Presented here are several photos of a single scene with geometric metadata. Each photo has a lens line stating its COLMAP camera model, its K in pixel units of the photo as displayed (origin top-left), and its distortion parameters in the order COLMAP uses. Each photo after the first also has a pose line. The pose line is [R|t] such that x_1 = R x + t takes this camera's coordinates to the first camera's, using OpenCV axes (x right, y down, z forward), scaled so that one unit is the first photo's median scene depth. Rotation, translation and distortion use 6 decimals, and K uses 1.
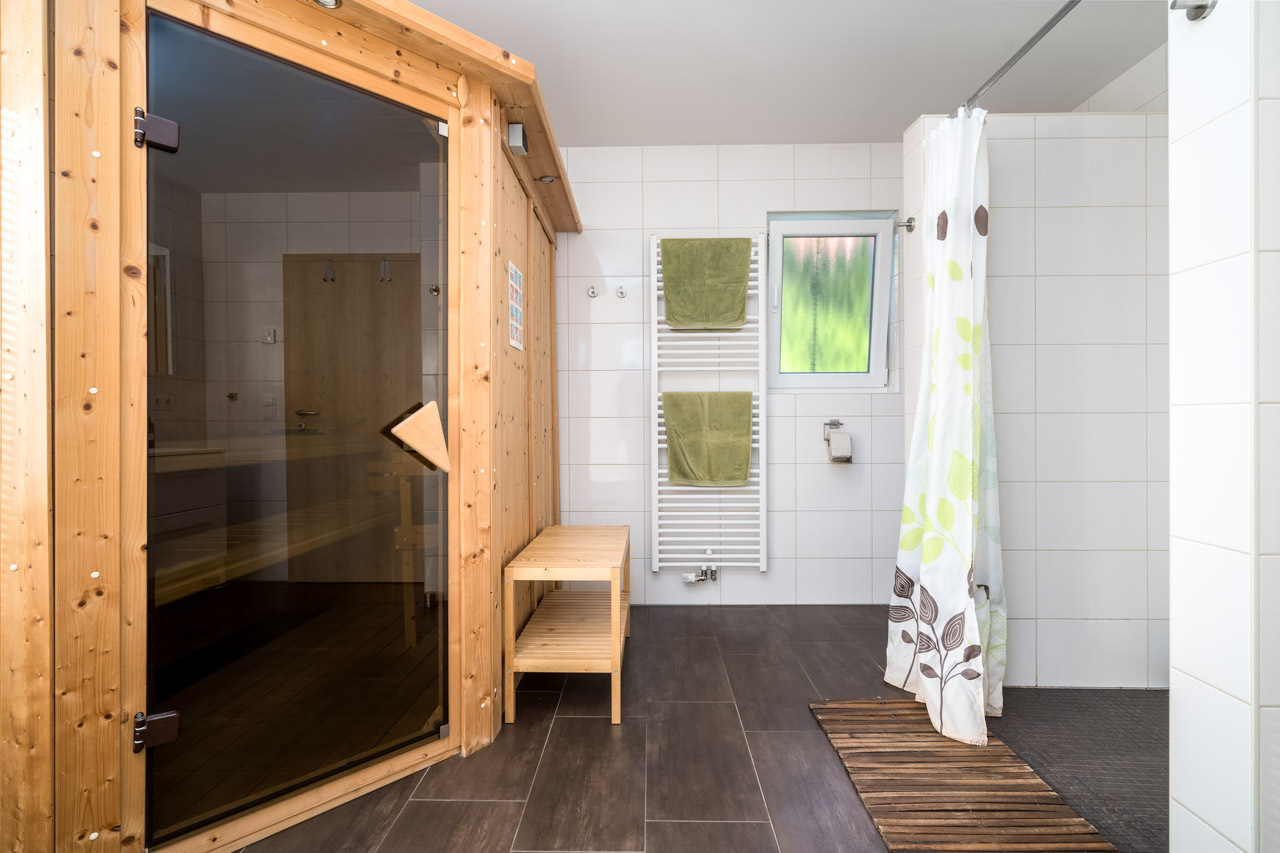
lens RADIAL K [[587.3, 0, 640.9], [0, 587.3, 422.7], [0, 0, 1]] dist [0.003297, -0.000172]
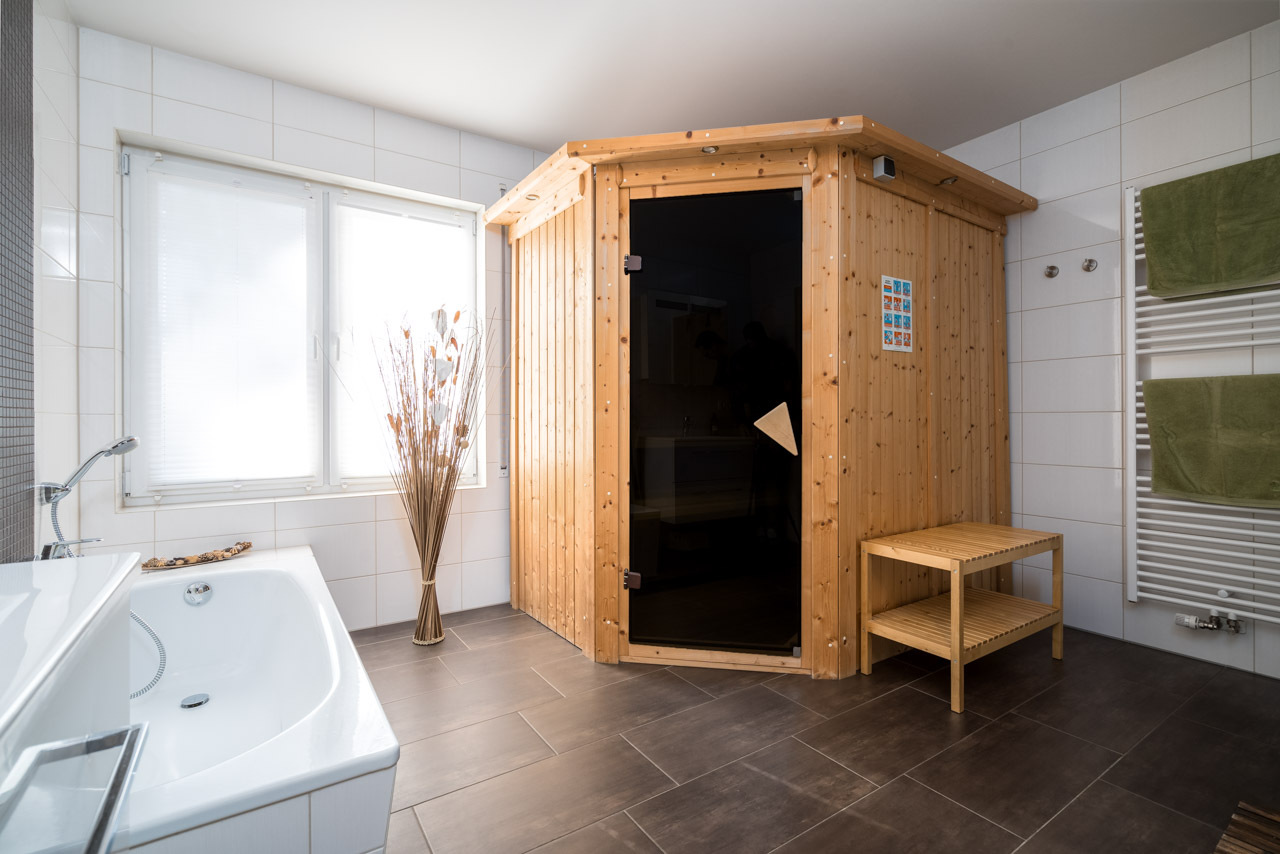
lens RADIAL K [[587.3, 0, 642.1], [0, 587.3, 419.0], [0, 0, 1]] dist [0.003297, -0.000172]
pose [[0.571442, 0.000893, -0.820642, 0.528973], [-0.000161, 1.000000, 0.000976, 0.000638], [0.820642, -0.000426, 0.571442, -0.038187]]
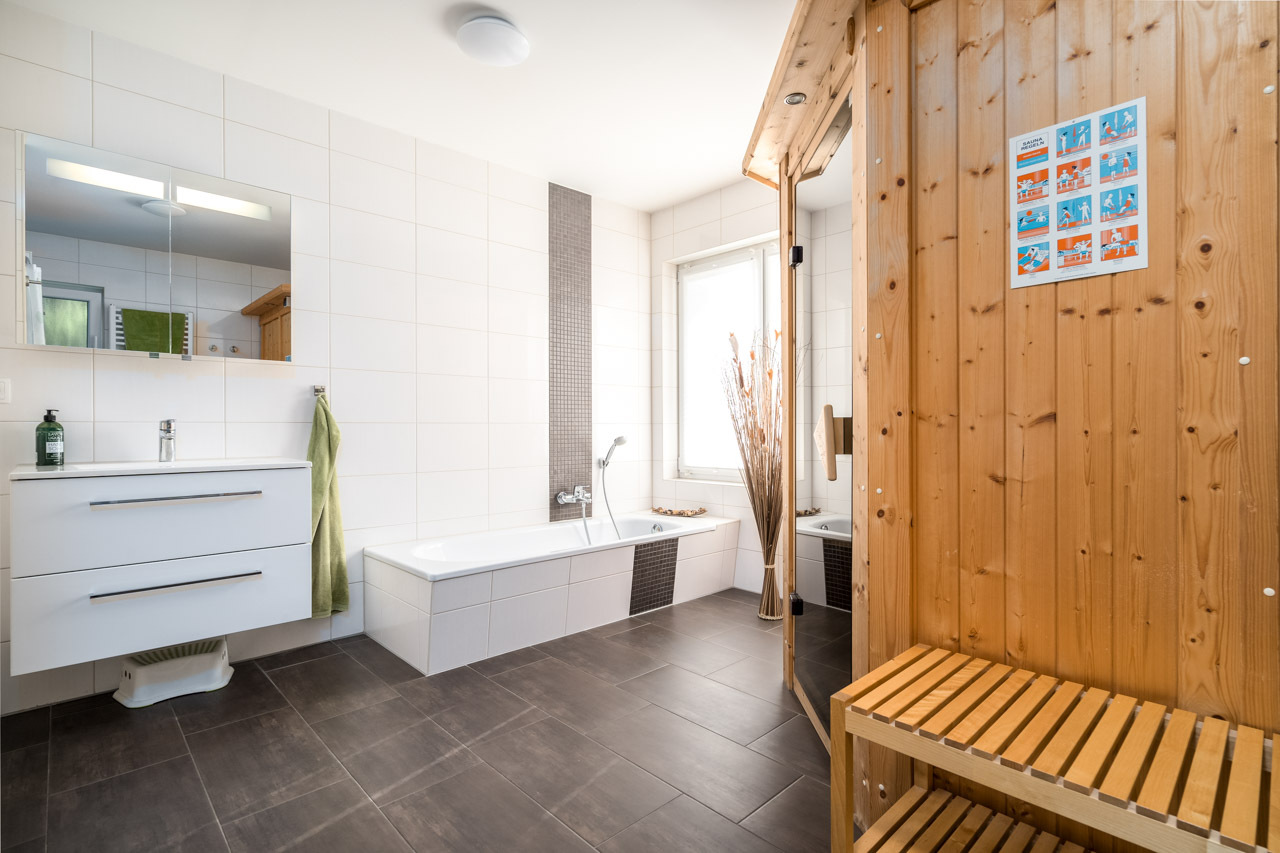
lens RADIAL K [[612.2, 0, 642.2], [0, 612.2, 429.7], [0, 0, 1]] dist [-0.000256, 0.000090]
pose [[-0.713939, 0.008765, -0.700153, 0.526155], [0.004751, 0.999959, 0.007673, -0.004373], [0.700192, 0.002151, -0.713952, 1.409243]]
